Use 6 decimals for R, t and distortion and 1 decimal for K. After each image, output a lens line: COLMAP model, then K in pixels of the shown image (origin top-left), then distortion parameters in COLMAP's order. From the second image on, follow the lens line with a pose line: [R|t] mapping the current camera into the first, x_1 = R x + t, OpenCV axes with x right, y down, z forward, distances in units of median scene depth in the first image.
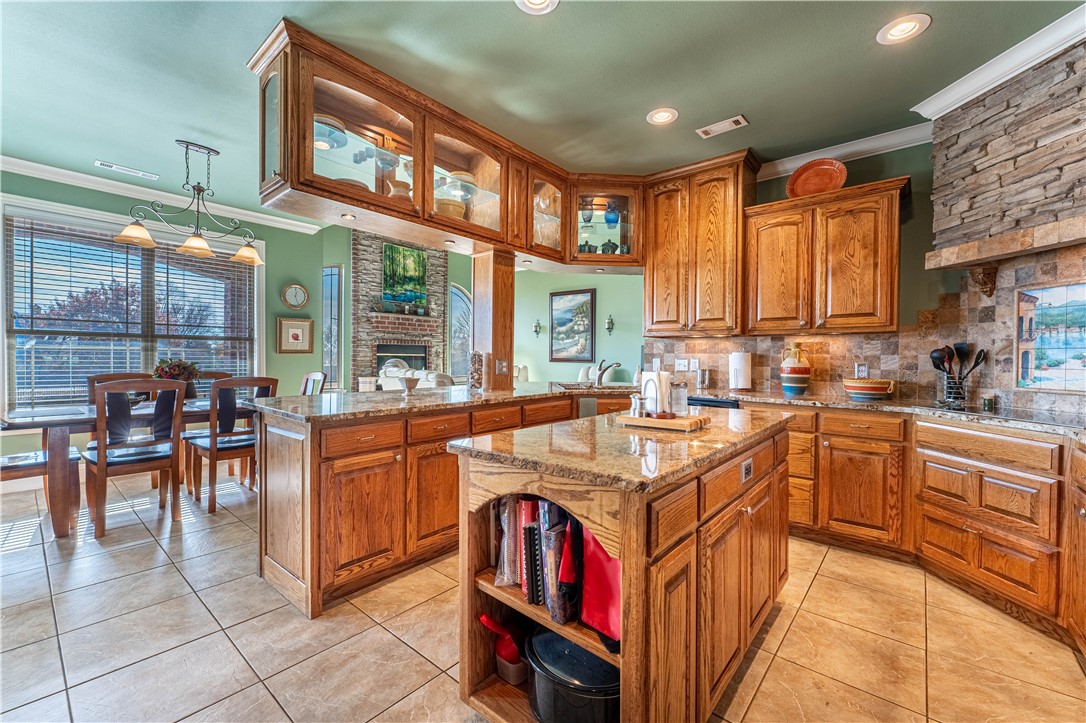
lens RADIAL K [[447.2, 0, 543.0], [0, 447.2, 361.5], [0, 0, 1]] dist [0.000251, -0.000215]
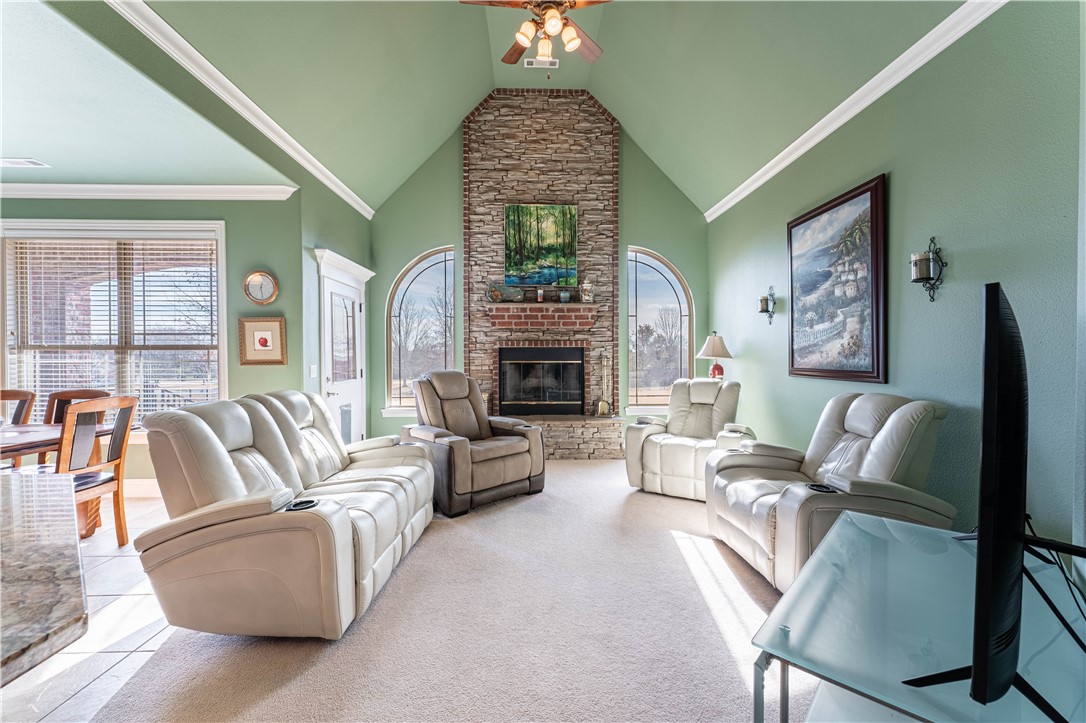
lens RADIAL K [[441.8, 0, 543.0], [0, 441.8, 361.5], [0, 0, 1]] dist [0.001194, 0.000425]
pose [[0.664073, -0.004765, -0.747652, 0.424929], [0.000369, 0.999982, -0.006045, -0.025824], [0.747667, 0.003738, 0.664063, 1.203487]]
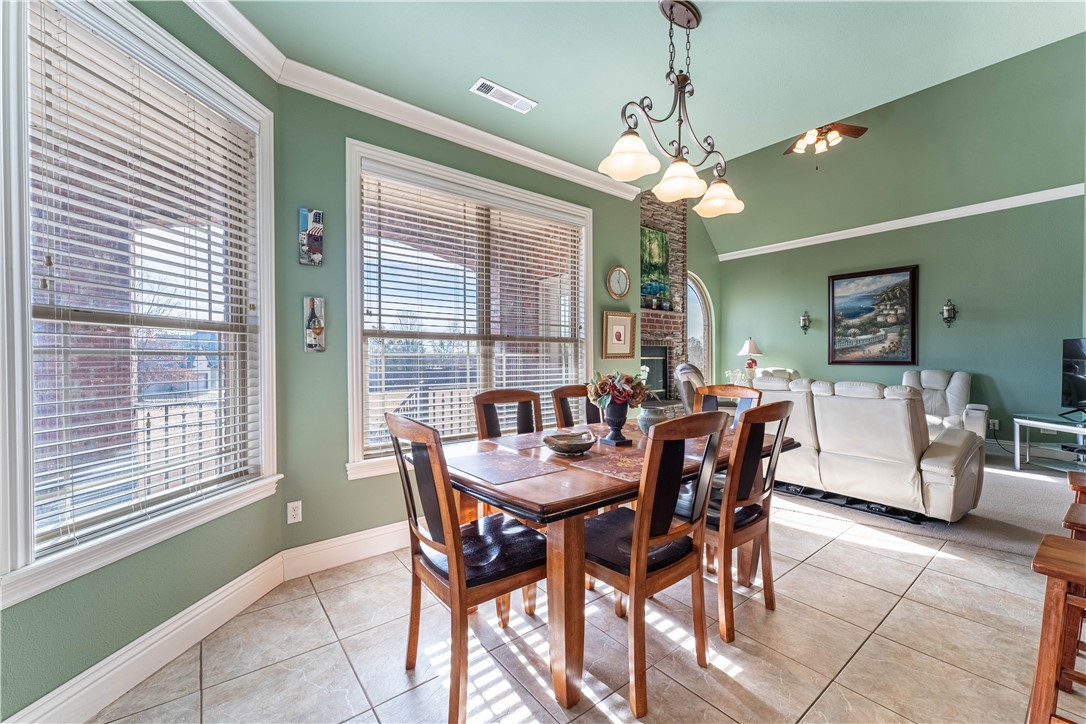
lens RADIAL K [[439.0, 0, 543.0], [0, 439.0, 362.0], [0, 0, 1]] dist [0.002607, -0.000039]
pose [[0.979644, -0.012299, -0.200366, -0.741615], [0.011430, 0.999920, -0.005492, -0.012805], [0.200417, 0.003090, 0.979706, 0.350932]]
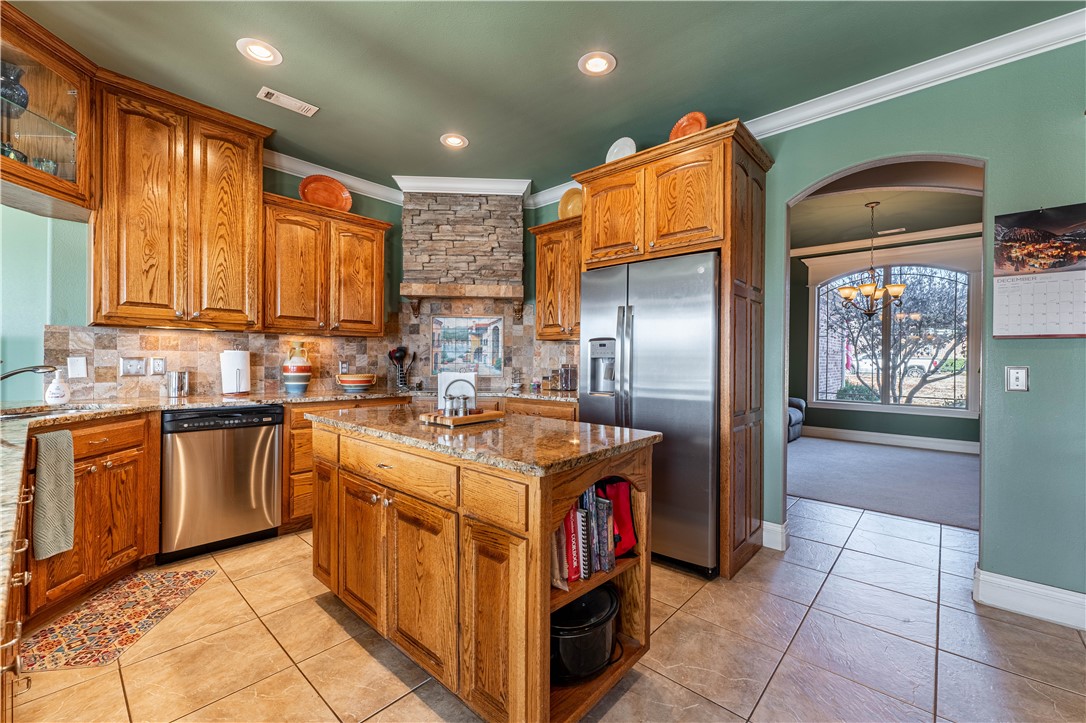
lens RADIAL K [[441.8, 0, 543.0], [0, 441.8, 361.5], [0, 0, 1]] dist [0.001194, 0.000425]
pose [[0.033327, -0.012458, 0.999367, -0.378206], [0.002515, 0.999920, 0.012381, -0.007397], [-0.999441, 0.002101, 0.033356, 0.356774]]
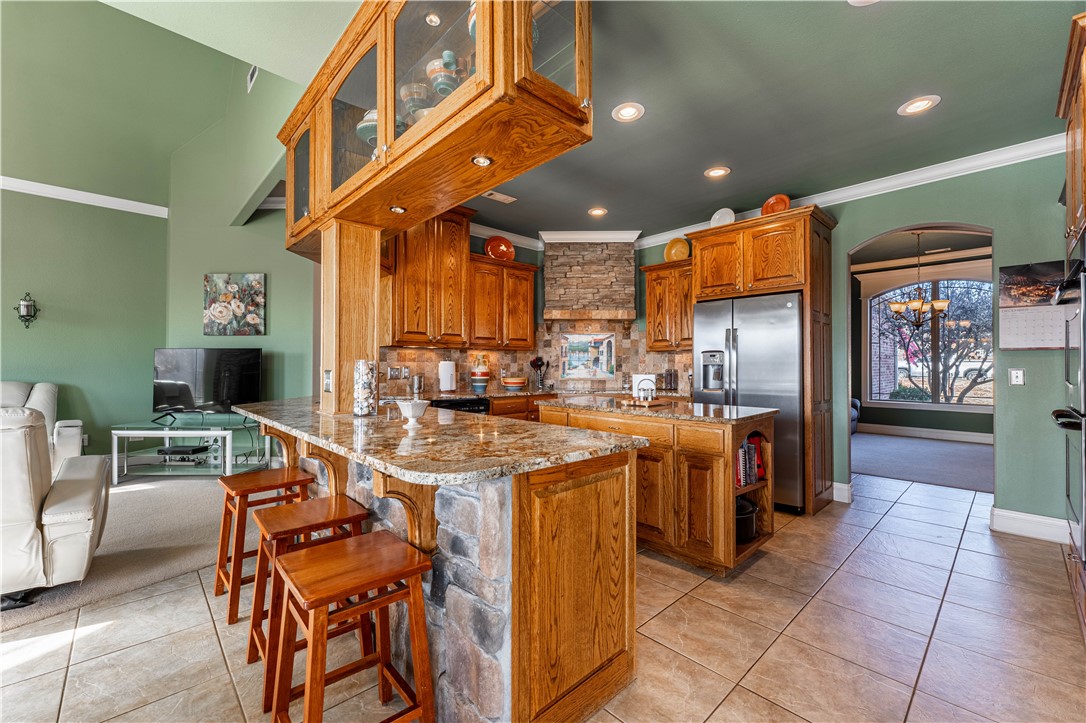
lens RADIAL K [[439.0, 0, 543.0], [0, 439.0, 361.5], [0, 0, 1]] dist [0.002607, -0.000039]
pose [[0.114349, -0.000178, 0.993441, -0.717939], [0.010799, 0.999941, -0.001064, -0.014947], [-0.993382, 0.010850, 0.114344, 0.562809]]
